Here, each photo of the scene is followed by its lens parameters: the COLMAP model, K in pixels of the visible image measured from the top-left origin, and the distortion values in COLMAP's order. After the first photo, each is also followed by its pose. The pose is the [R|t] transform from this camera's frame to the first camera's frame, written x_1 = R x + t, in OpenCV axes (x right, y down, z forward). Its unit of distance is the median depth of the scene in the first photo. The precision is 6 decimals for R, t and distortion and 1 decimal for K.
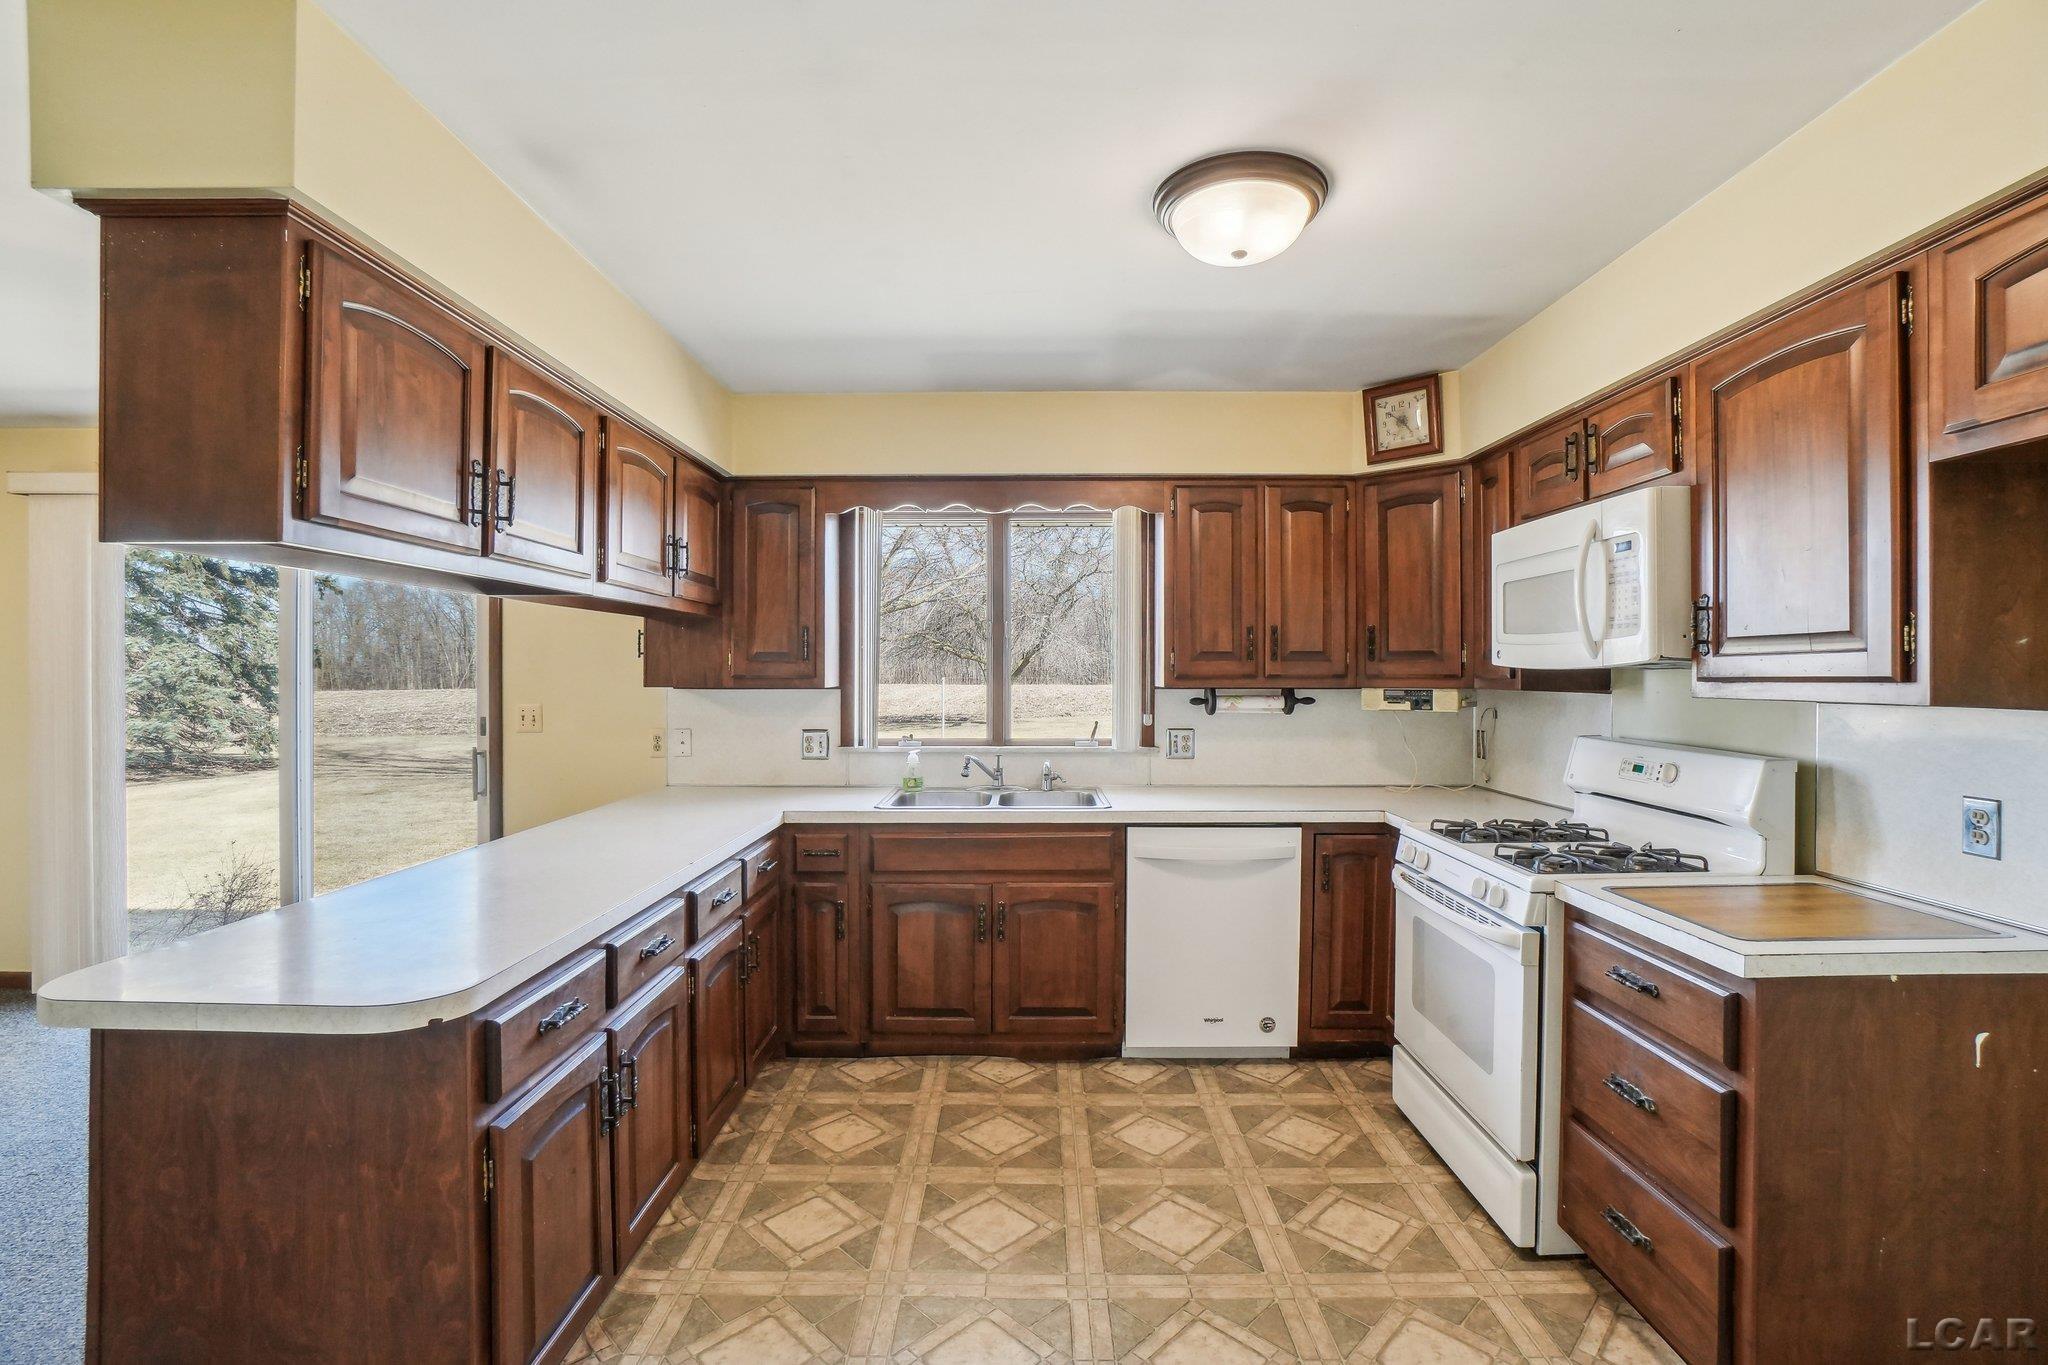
lens RADIAL K [[919.7, 0, 1027.5], [0, 919.7, 673.5], [0, 0, 1]] dist [-0.035899, 0.012330]
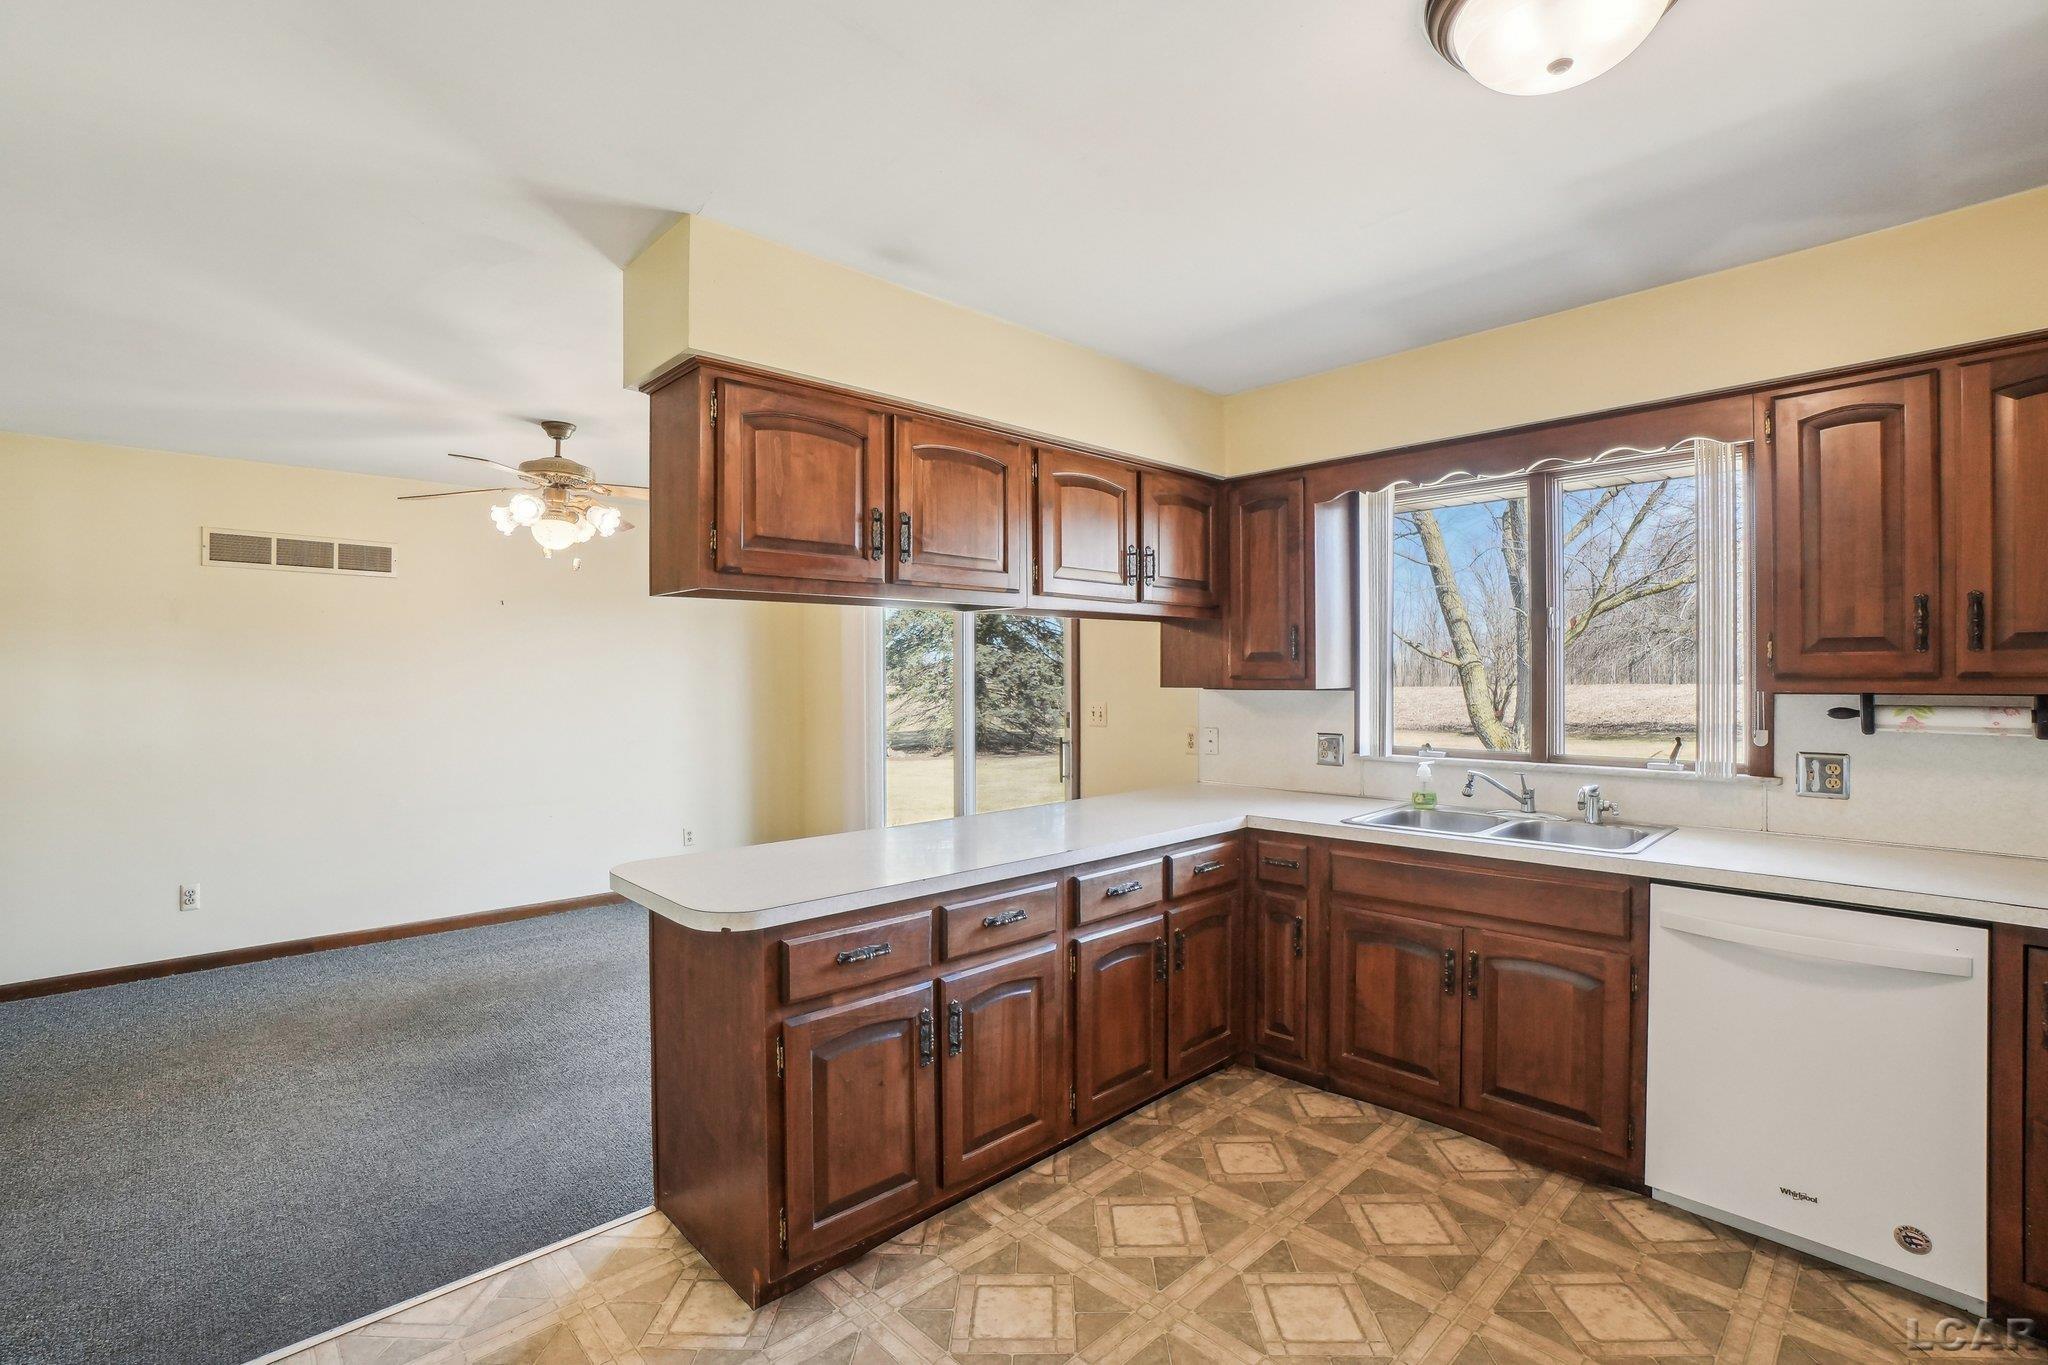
lens RADIAL K [[919.7, 0, 1006.1], [0, 919.7, 673.5], [0, 0, 1]] dist [-0.035899, 0.012330]
pose [[0.703305, -0.004507, -0.710874, 0.258945], [0.004791, 0.999987, -0.001601, -0.000248], [0.710872, -0.002280, 0.703318, 0.133575]]
